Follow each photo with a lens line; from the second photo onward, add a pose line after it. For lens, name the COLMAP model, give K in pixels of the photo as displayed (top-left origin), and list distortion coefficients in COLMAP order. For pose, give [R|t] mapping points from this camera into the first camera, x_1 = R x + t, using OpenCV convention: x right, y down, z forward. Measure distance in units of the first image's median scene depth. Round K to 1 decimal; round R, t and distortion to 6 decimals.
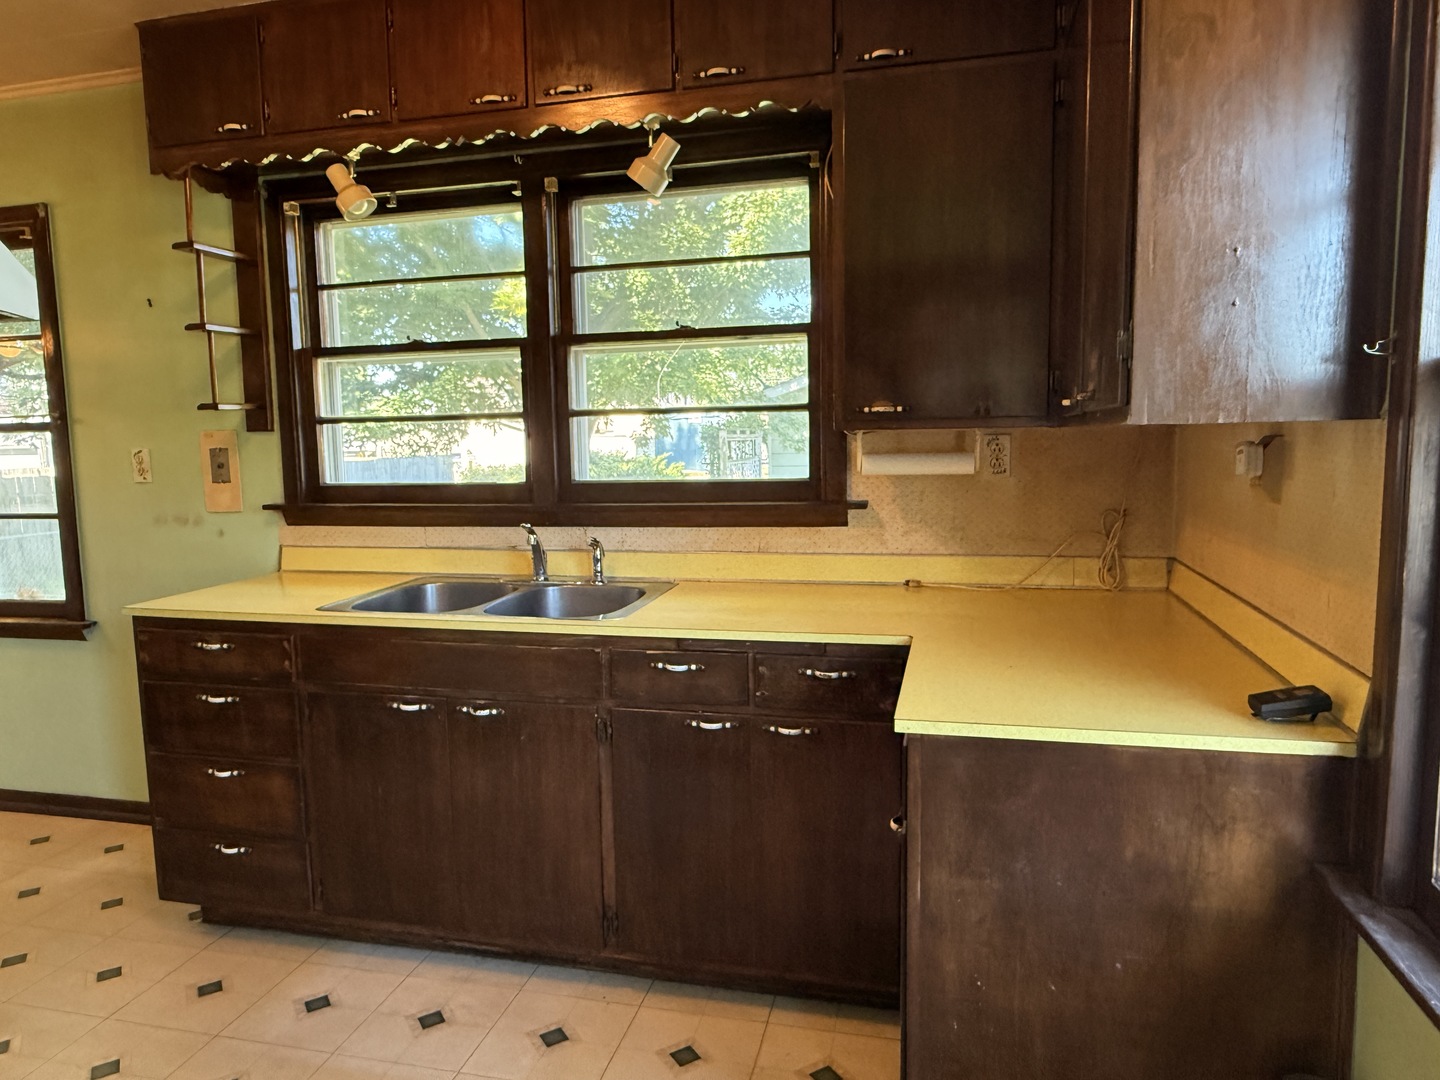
lens RADIAL K [[961.5, 0, 719.0], [0, 961.5, 534.9], [0, 0, 1]] dist [-0.003482, -0.001952]
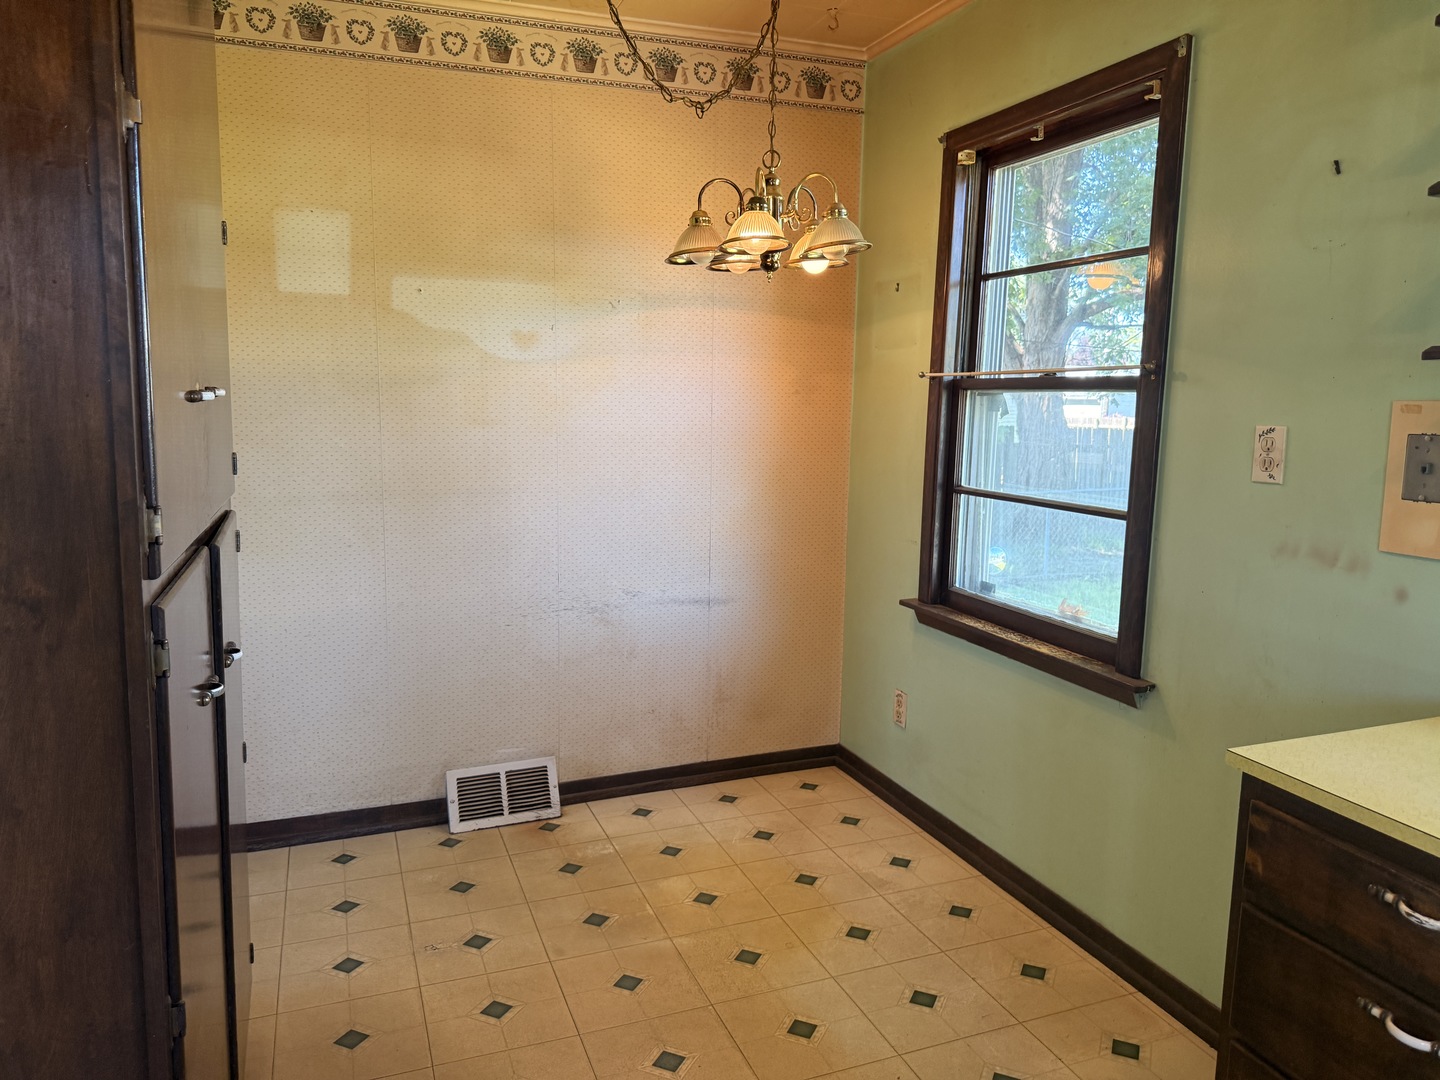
lens RADIAL K [[1013.6, 0, 724.5], [0, 1013.6, 539.3], [0, 0, 1]] dist [0.100461, -0.134621]
pose [[0.569583, 0.149175, -0.808283, -0.270923], [-0.120688, 0.987912, 0.097280, -0.041565], [0.813025, 0.042141, 0.580702, 0.359475]]
